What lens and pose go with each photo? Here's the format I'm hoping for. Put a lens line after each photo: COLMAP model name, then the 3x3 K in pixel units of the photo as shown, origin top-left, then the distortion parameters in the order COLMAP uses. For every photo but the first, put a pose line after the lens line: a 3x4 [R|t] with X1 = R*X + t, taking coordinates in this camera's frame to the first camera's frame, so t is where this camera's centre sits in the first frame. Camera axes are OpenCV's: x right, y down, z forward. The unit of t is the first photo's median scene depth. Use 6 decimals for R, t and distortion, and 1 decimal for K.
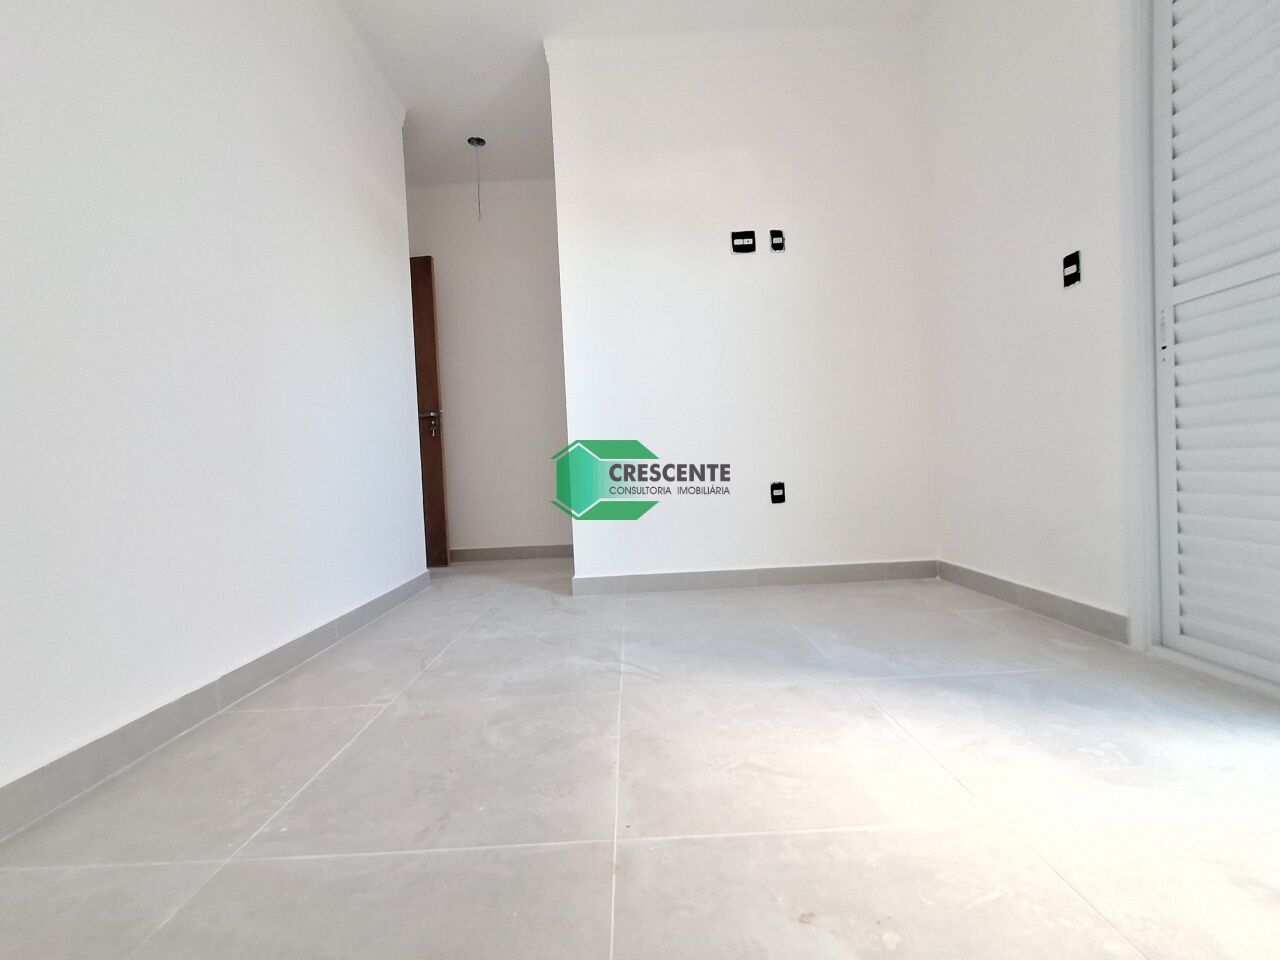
lens RADIAL K [[588.1, 0, 632.5], [0, 588.1, 482.9], [0, 0, 1]] dist [0.002272, 0.000737]
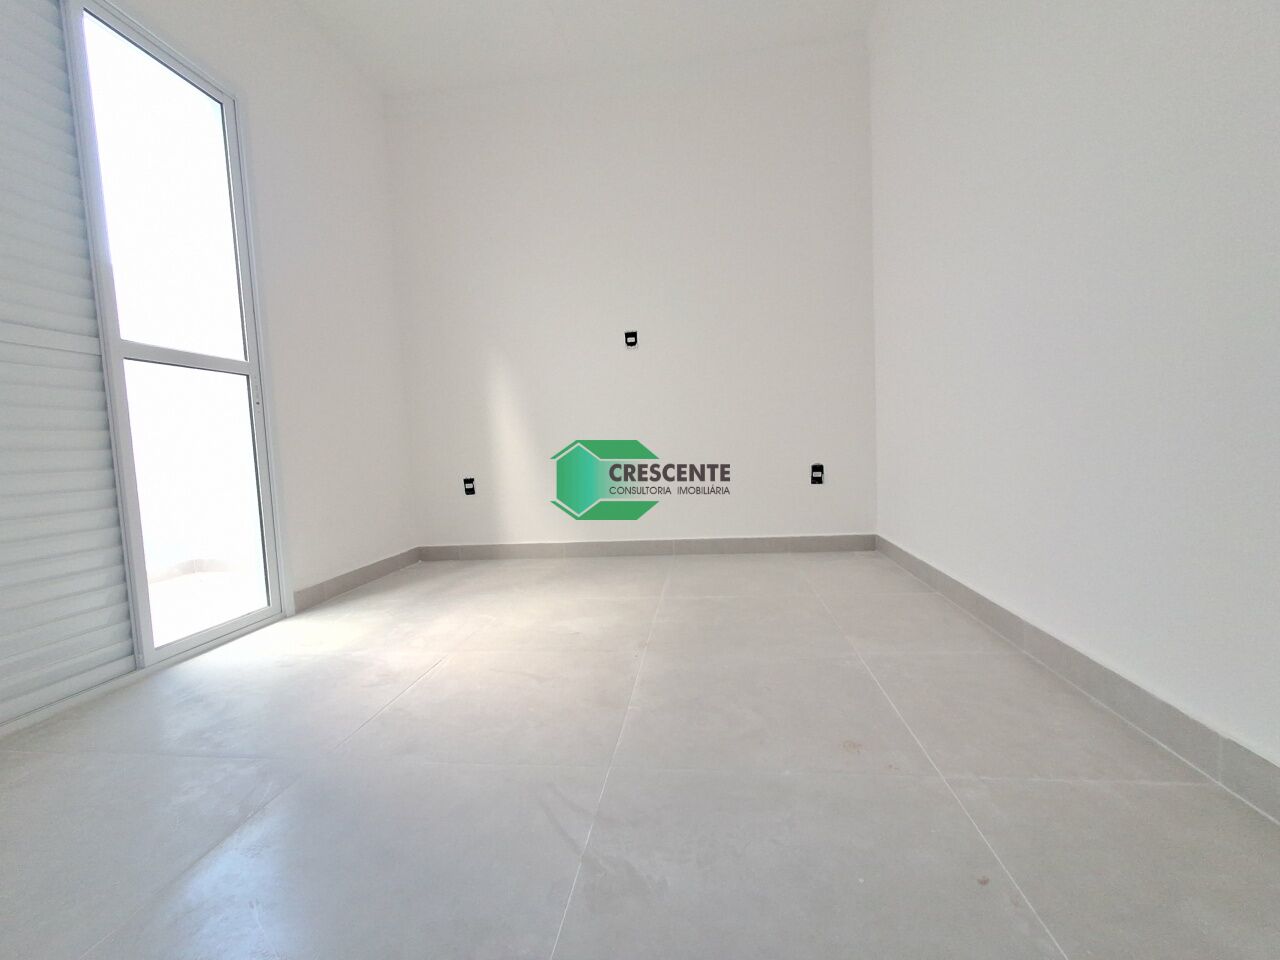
lens RADIAL K [[588.1, 0, 632.5], [0, 588.1, 482.9], [0, 0, 1]] dist [0.002272, 0.000737]
pose [[-0.985876, 0.086249, 0.143560, -0.199762], [0.100115, 0.990682, 0.092336, -0.071312], [-0.134259, 0.105405, -0.985325, 1.825529]]
